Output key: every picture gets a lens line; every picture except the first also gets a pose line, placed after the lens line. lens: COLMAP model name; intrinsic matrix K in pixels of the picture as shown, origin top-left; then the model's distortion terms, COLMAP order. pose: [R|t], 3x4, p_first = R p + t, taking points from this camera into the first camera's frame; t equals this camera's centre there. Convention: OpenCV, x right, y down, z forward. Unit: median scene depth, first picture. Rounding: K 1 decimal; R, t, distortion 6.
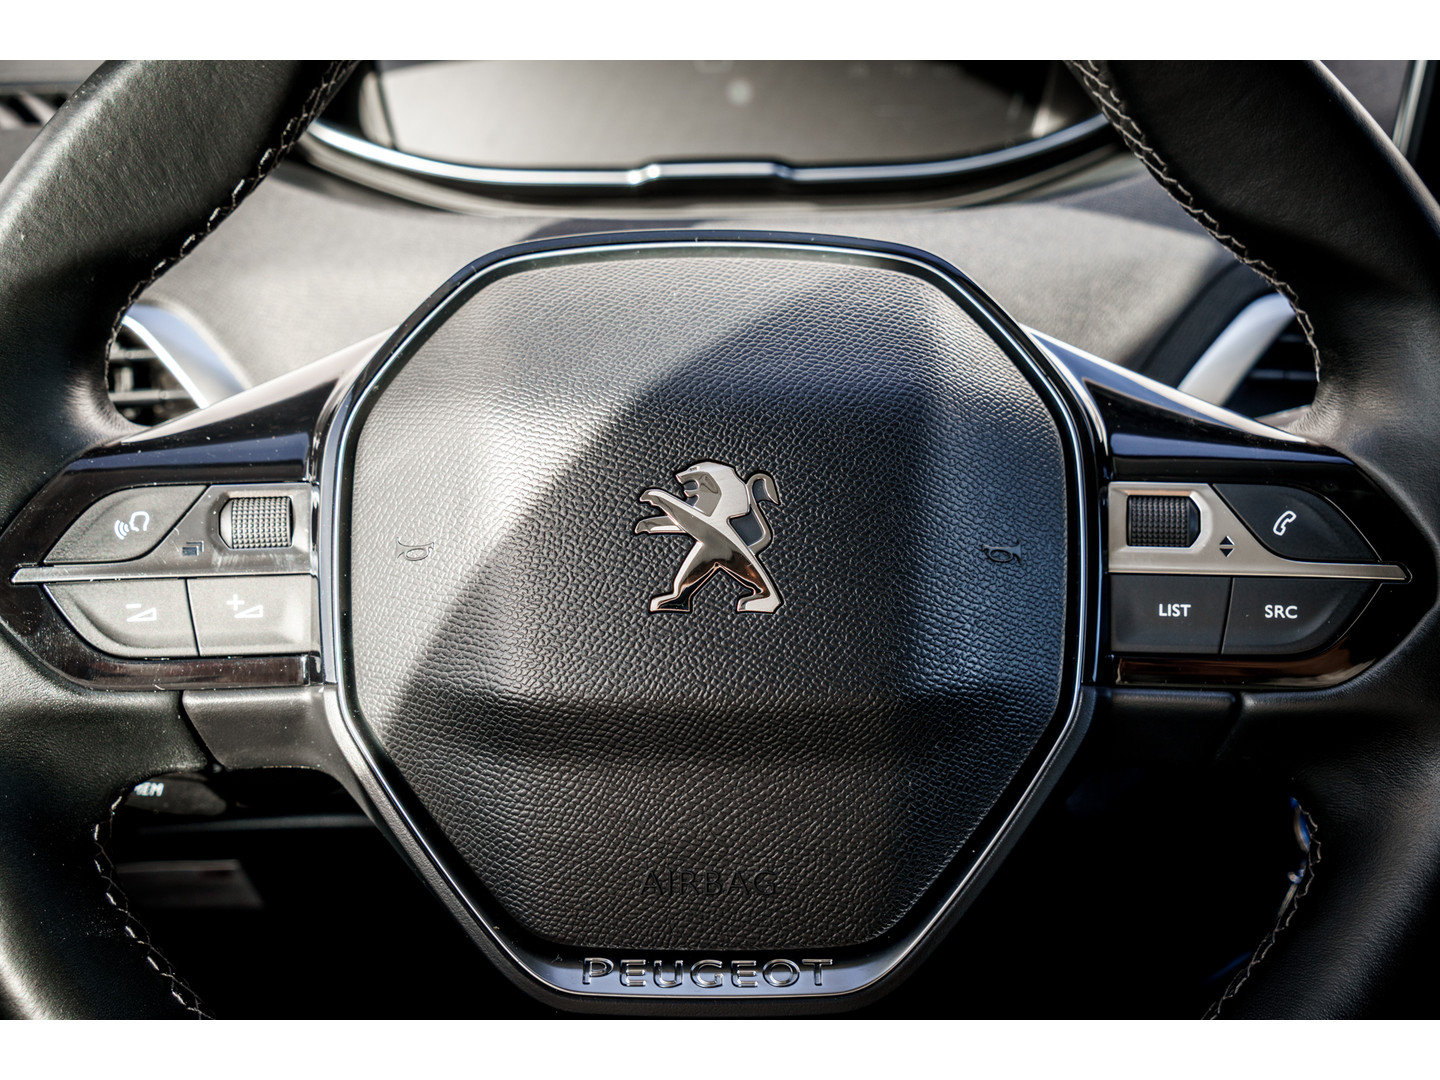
lens RADIAL K [[1658.5, 0, 720.0], [0, 1658.5, 540.0], [0, 0, 1]] dist [0.061541, -0.012511]
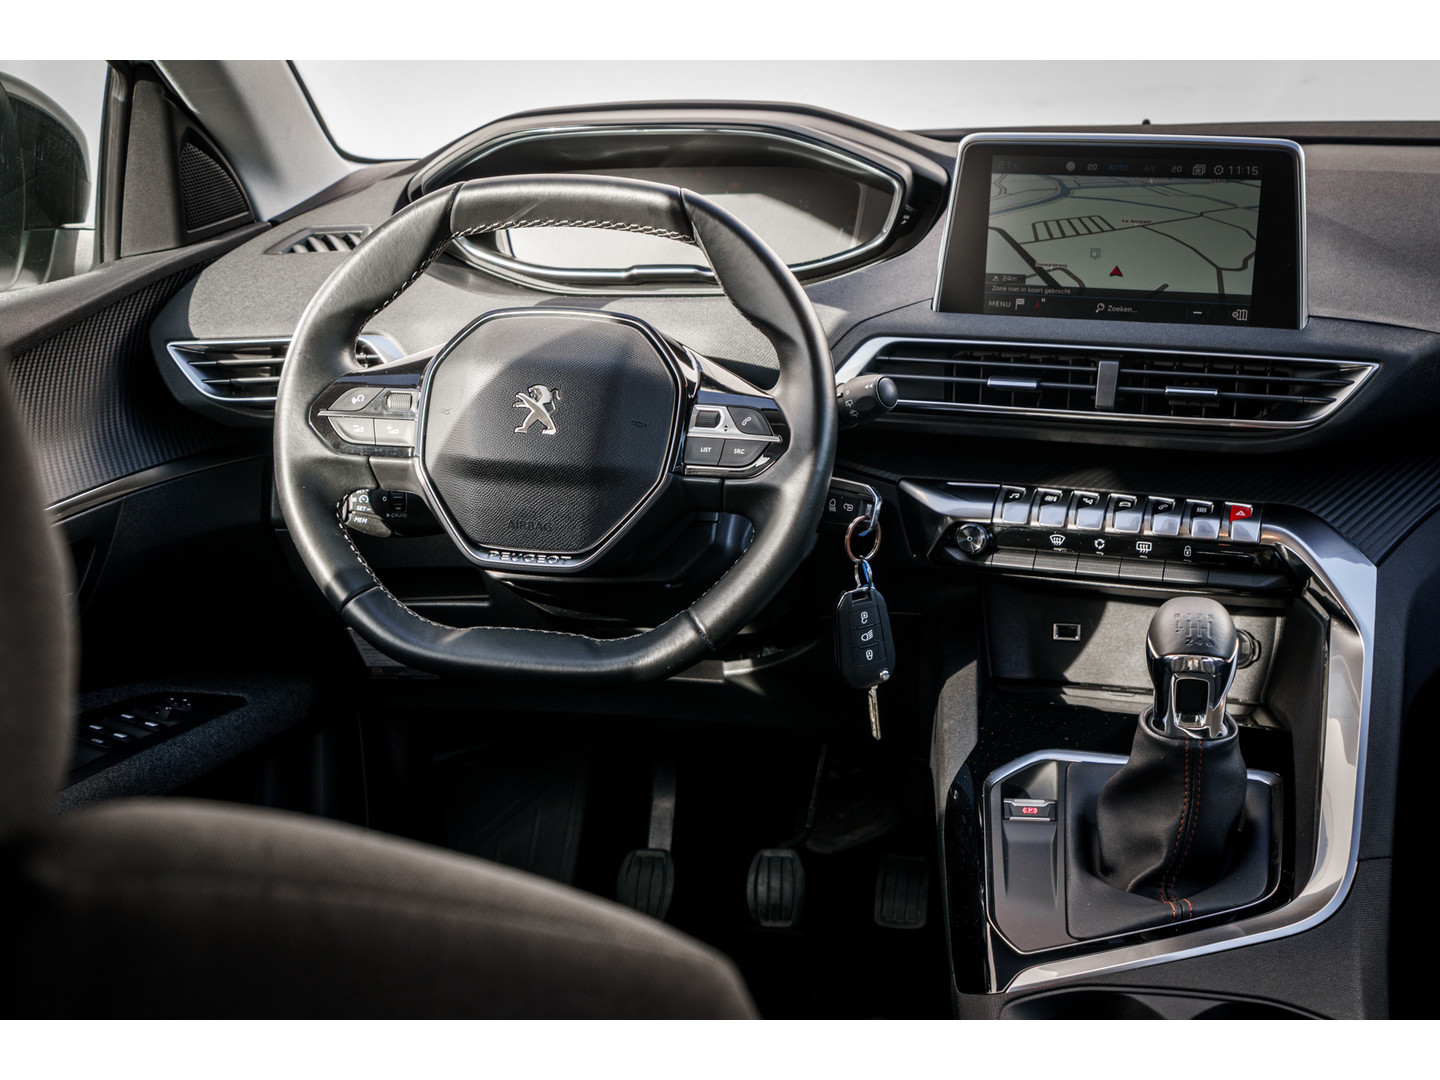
lens RADIAL K [[1841.2, 0, 720.0], [0, 1841.2, 540.0], [0, 0, 1]] dist [0.160385, 0.003139]
pose [[0.976559, 0.067036, -0.204546, 0.939731], [-0.076771, 0.996245, -0.040023, 0.315698], [0.201095, 0.054788, 0.978038, -2.015756]]
